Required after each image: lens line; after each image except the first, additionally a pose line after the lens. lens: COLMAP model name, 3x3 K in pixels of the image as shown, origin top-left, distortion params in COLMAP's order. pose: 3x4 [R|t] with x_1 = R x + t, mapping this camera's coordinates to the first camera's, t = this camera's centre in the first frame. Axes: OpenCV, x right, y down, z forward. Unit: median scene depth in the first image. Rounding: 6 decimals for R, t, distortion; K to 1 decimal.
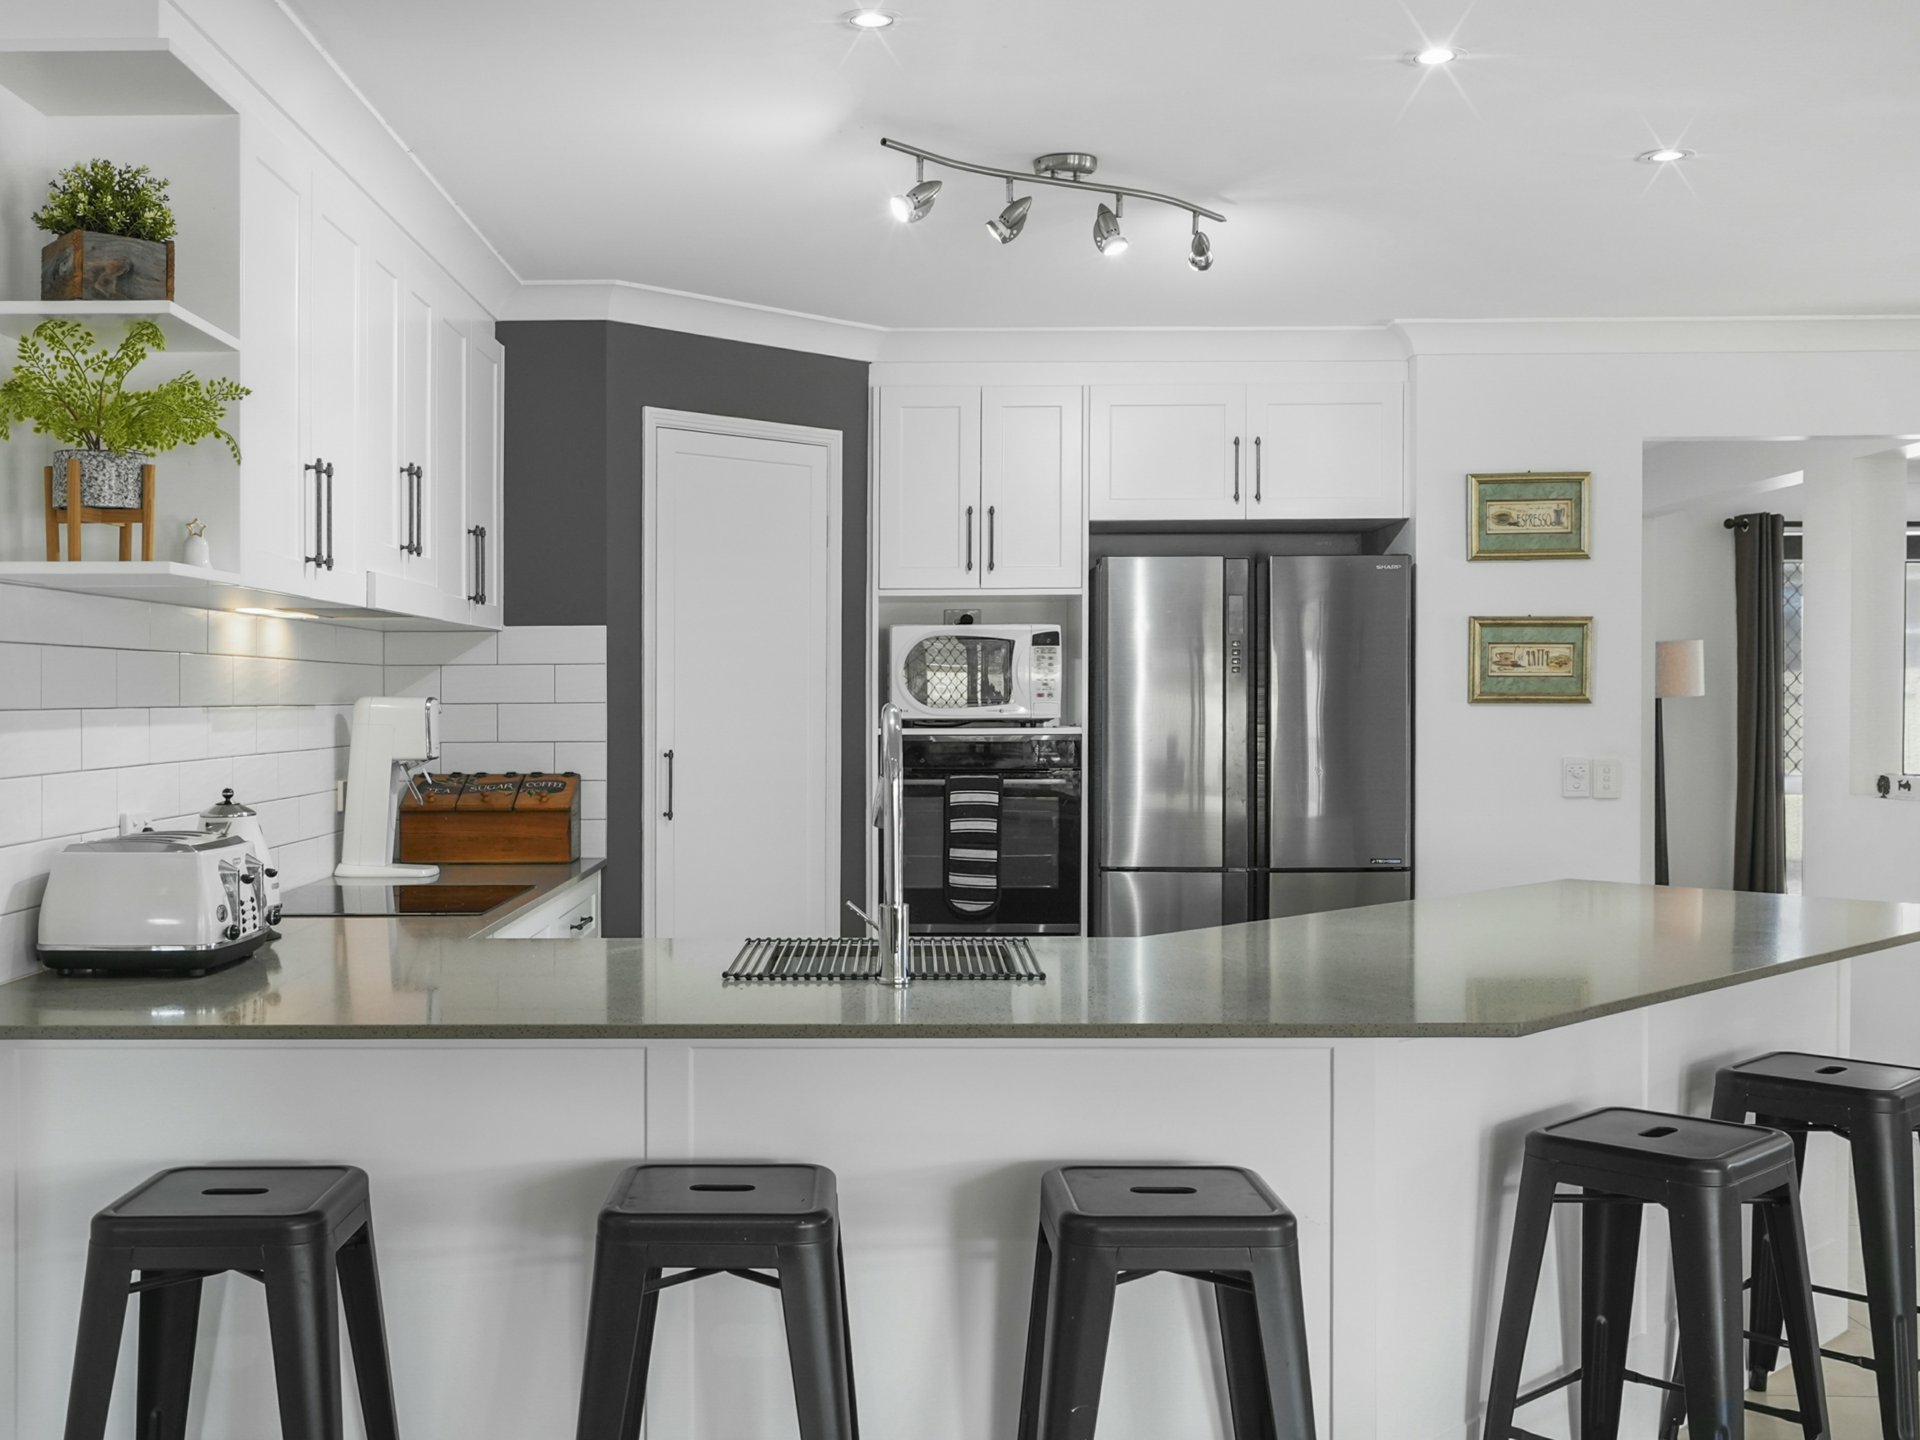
lens RADIAL K [[1777.4, 0, 959.8], [0, 1777.4, 704.3], [0, 0, 1]] dist [0.015439, 0.000000]
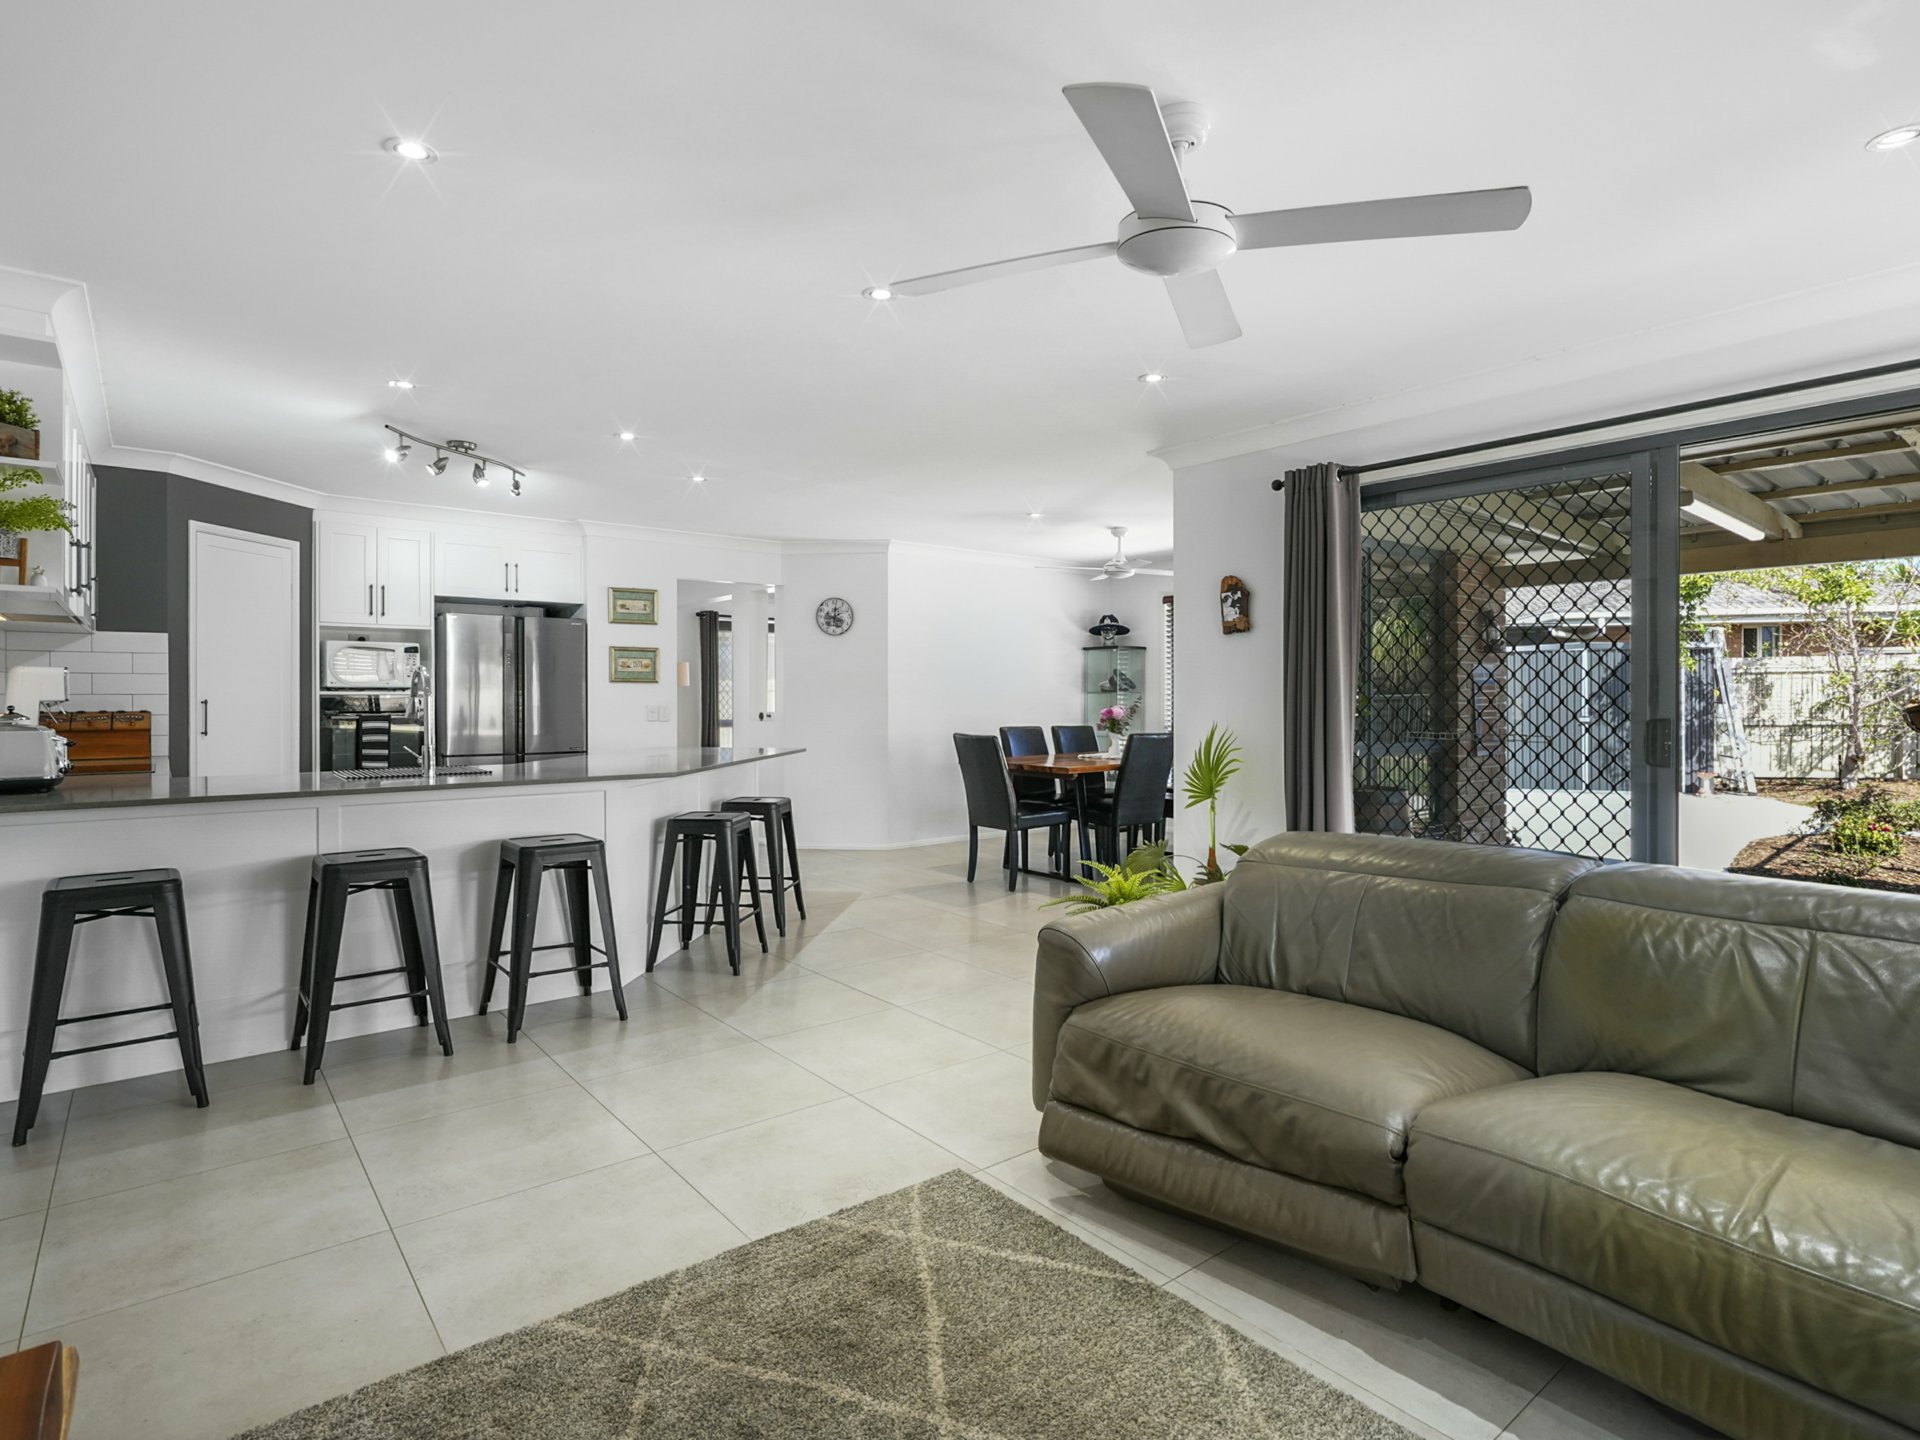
lens RADIAL K [[1002.2, 0, 964.7], [0, 1002.2, 718.7], [0, 0, 1]] dist [-0.009371, 0.003390]
pose [[0.759031, -0.010103, 0.650976, -0.236520], [0.007937, 0.999949, 0.006266, 0.044930], [-0.651006, 0.000411, 0.759073, -0.347649]]
